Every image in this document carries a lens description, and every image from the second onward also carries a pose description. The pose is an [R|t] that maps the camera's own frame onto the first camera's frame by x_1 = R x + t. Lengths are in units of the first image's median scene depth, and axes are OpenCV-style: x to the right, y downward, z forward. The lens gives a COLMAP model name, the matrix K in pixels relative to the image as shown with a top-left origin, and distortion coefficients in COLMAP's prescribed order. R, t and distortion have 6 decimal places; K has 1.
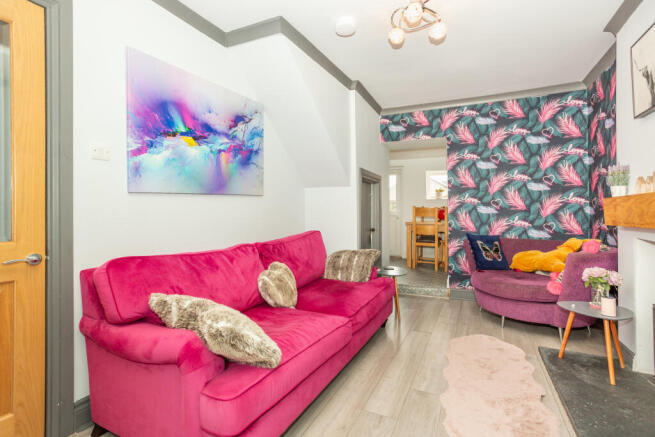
lens RADIAL K [[318.6, 0, 322.2], [0, 318.6, 217.2], [0, 0, 1]] dist [-0.045700, 0.022902]
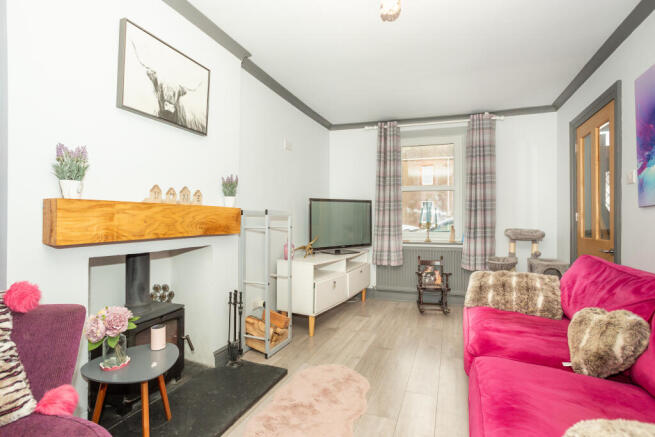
lens RADIAL K [[318.6, 0, 322.2], [0, 318.6, 217.2], [0, 0, 1]] dist [-0.045700, 0.022902]
pose [[-0.994728, -0.006321, -0.102355, 0.471325], [-0.007492, 0.999911, 0.011057, -0.034057], [0.102276, 0.011765, -0.994686, 1.486723]]
